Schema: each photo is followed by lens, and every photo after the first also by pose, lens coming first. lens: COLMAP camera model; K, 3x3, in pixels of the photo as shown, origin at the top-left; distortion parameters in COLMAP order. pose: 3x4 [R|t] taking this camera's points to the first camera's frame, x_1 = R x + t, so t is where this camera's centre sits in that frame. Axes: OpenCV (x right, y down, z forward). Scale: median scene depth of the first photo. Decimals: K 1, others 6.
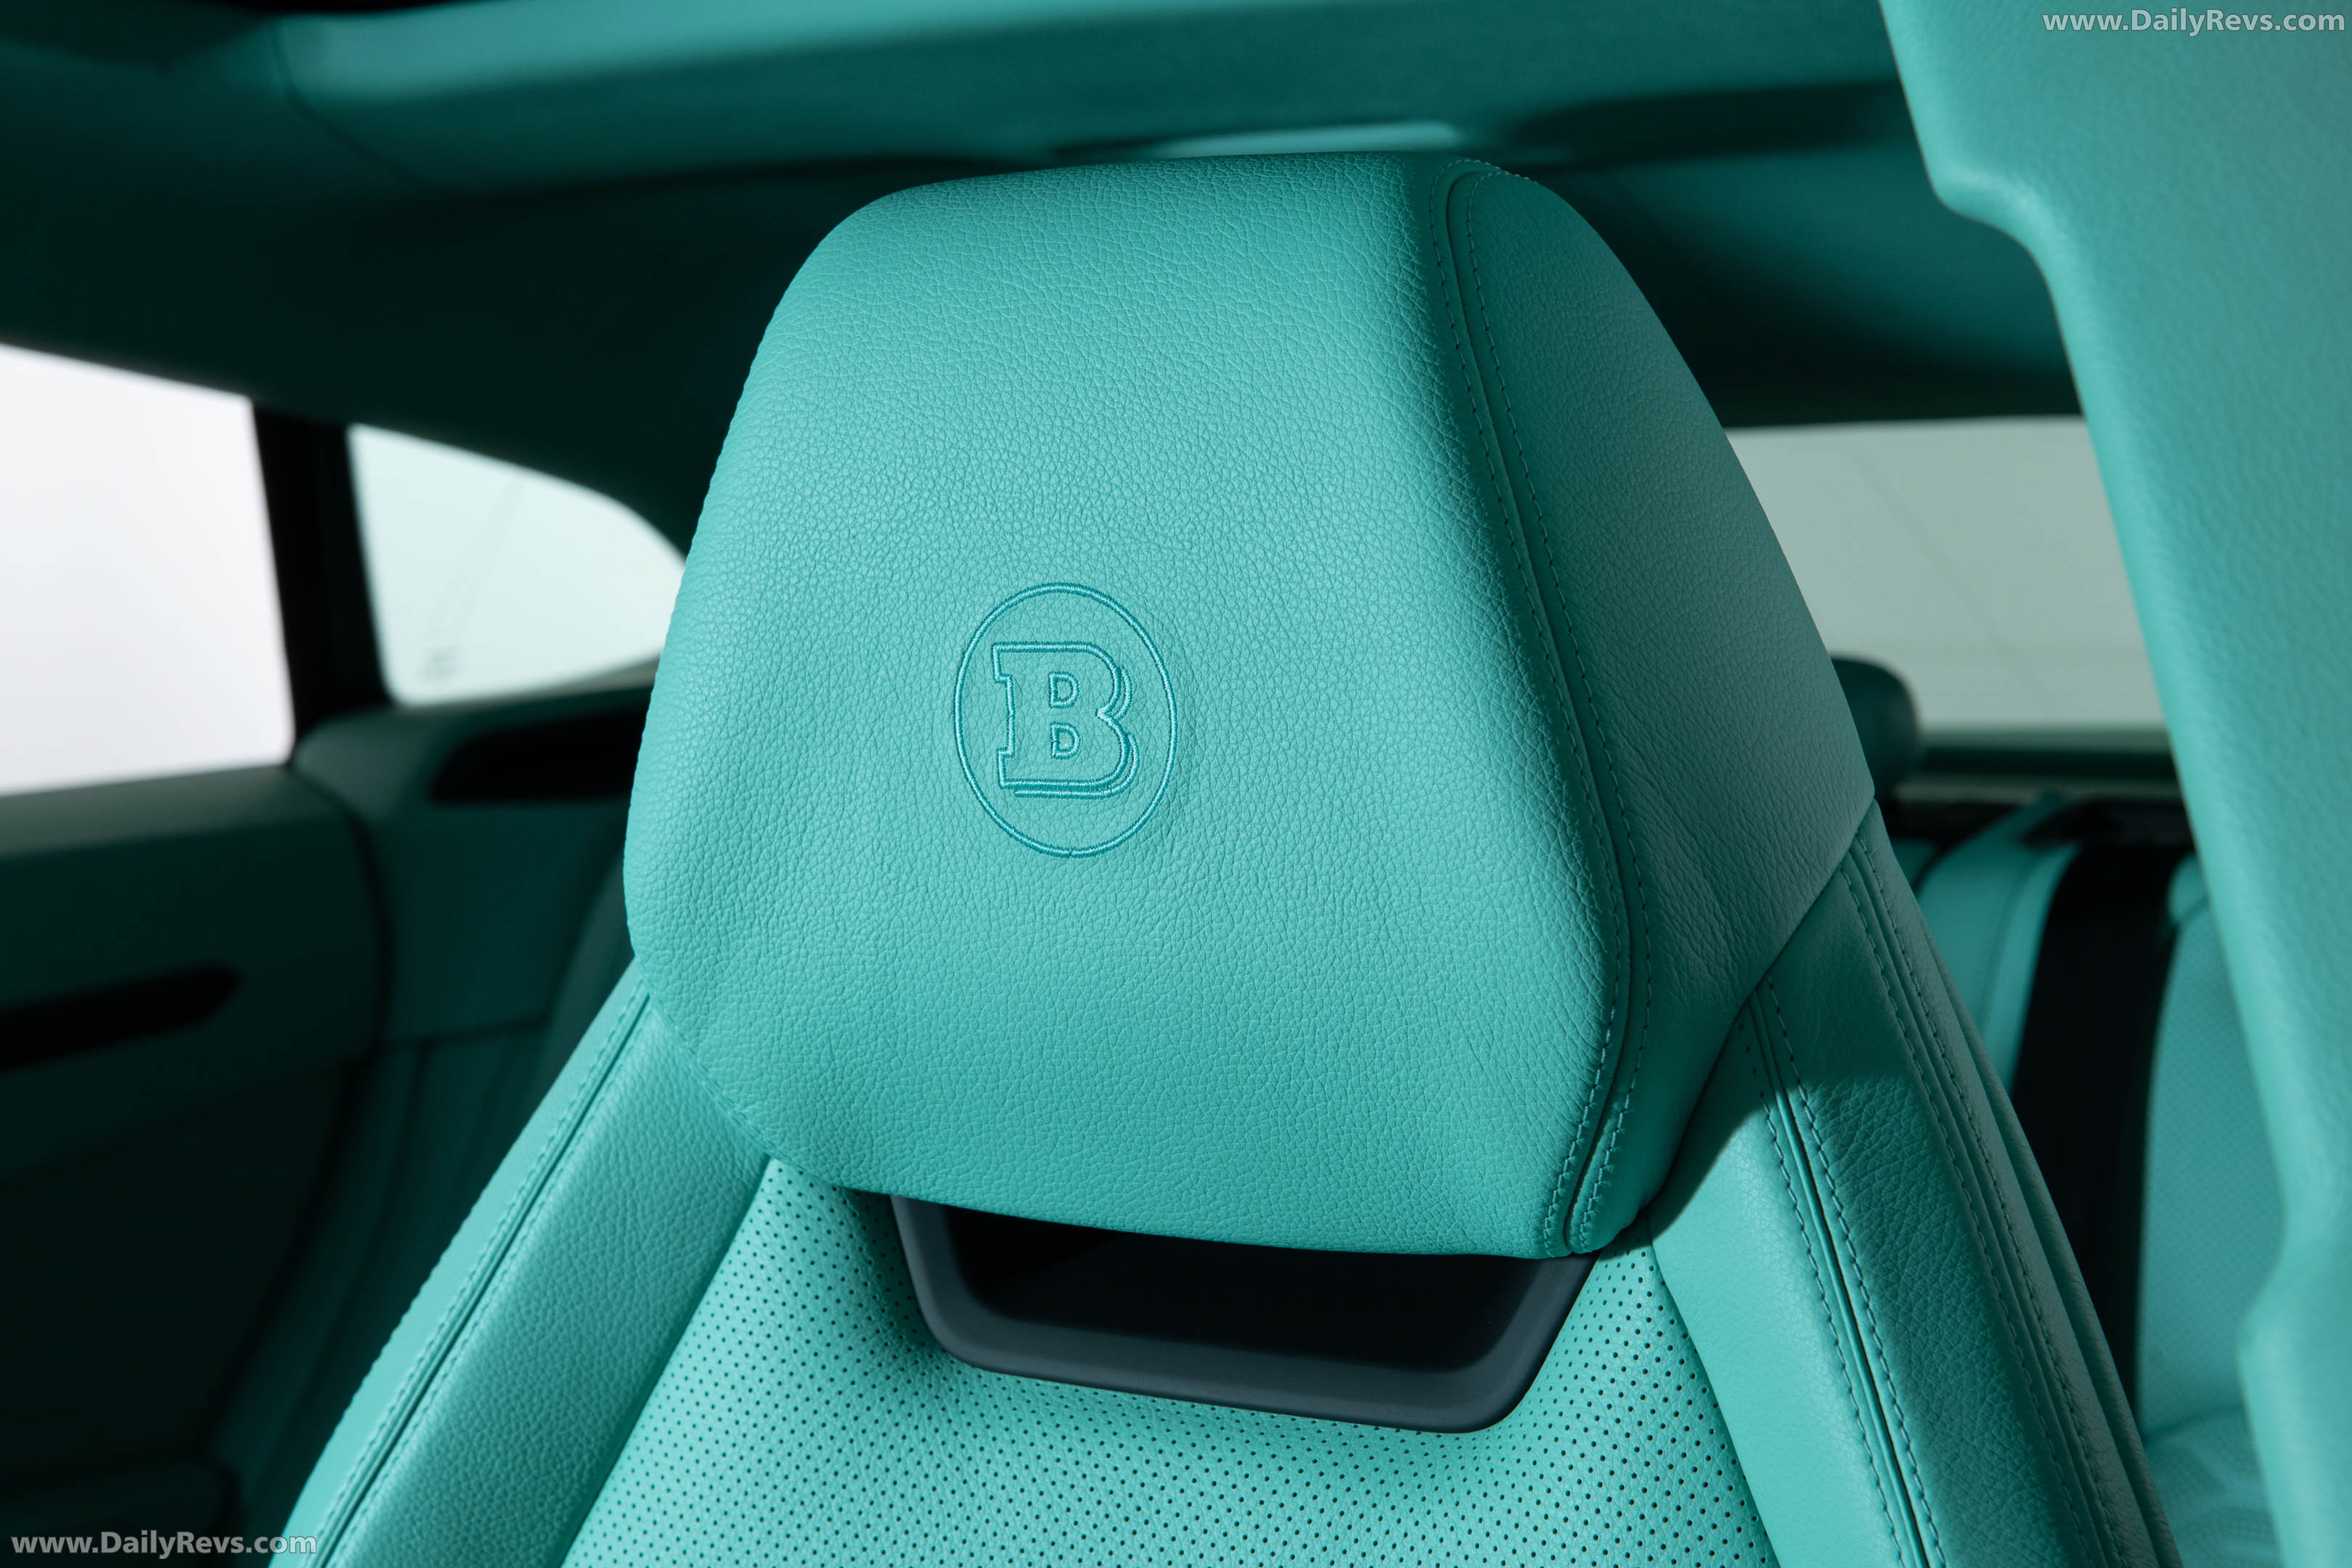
lens RADIAL K [[3949.5, 0, 1179.6], [0, 3949.5, 783.3], [0, 0, 1]] dist [0.088480, 0.000000]
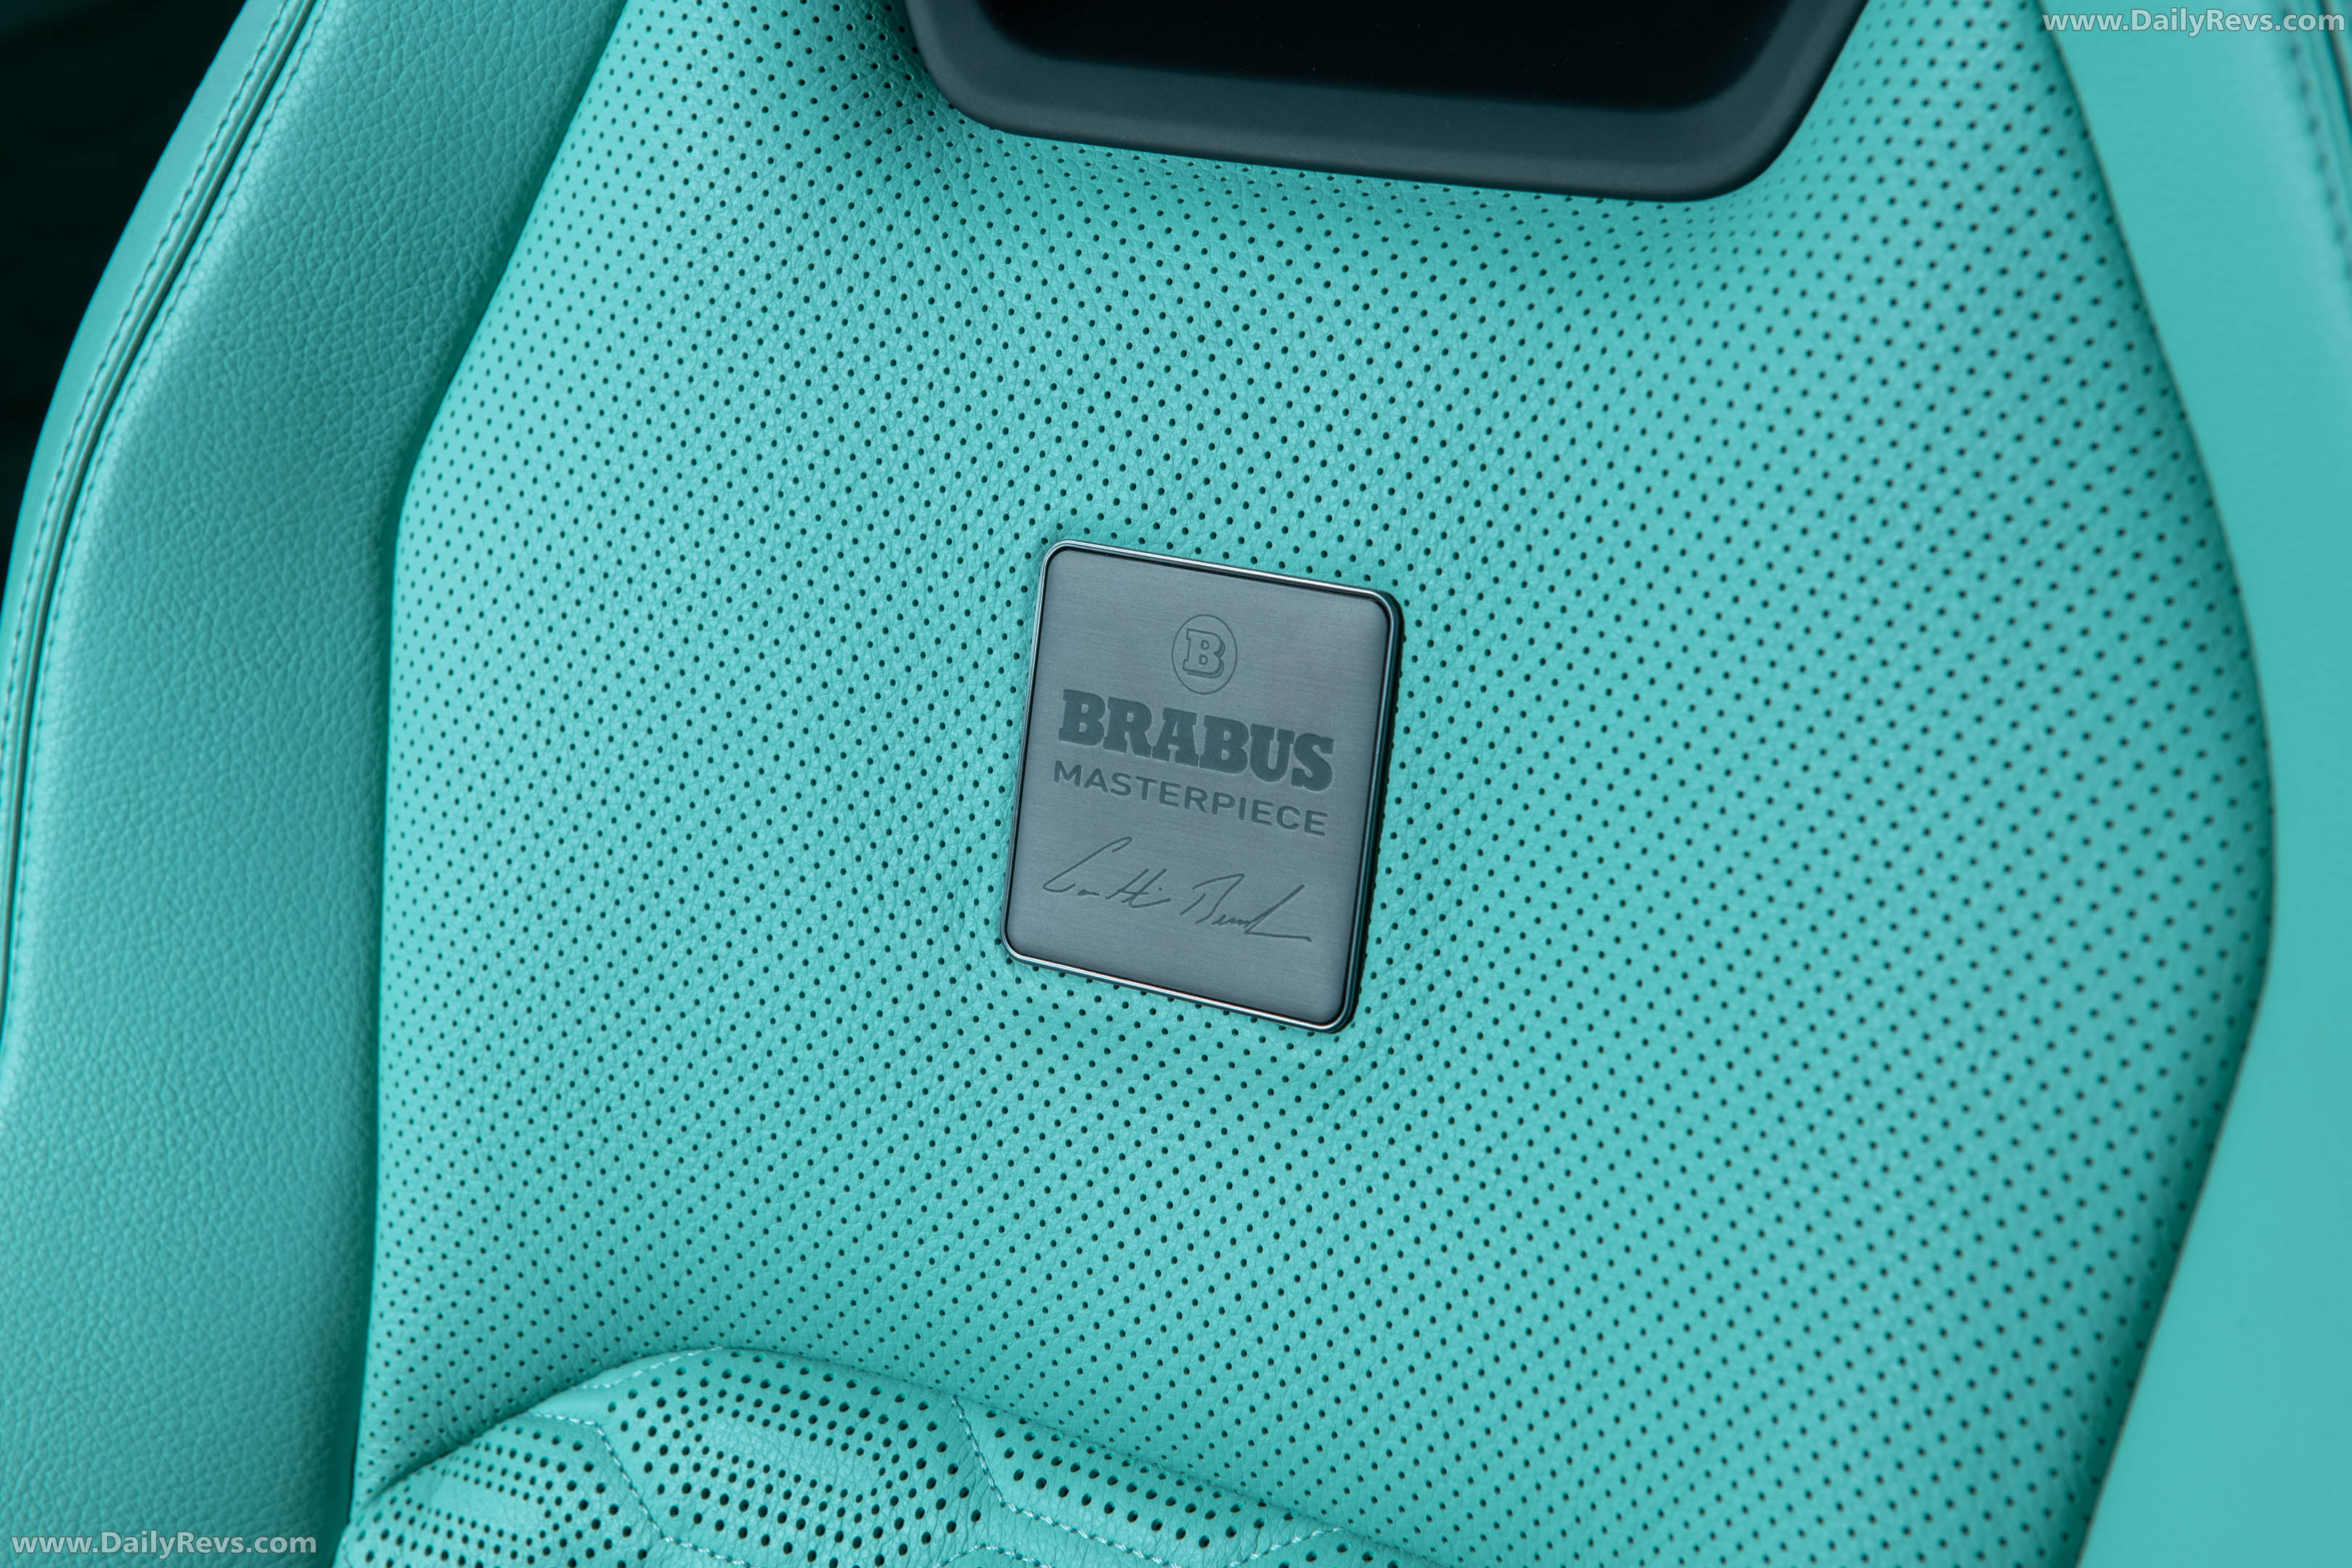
lens RADIAL K [[4655.4, 0, 1174.4], [0, 4655.4, 782.4], [0, 0, 1]] dist [0.023680, 0.000000]
pose [[0.998190, 0.016219, -0.057915, 0.029139], [-0.001812, 0.970624, 0.240594, 0.066675], [0.060116, -0.240053, 0.968897, 0.205519]]
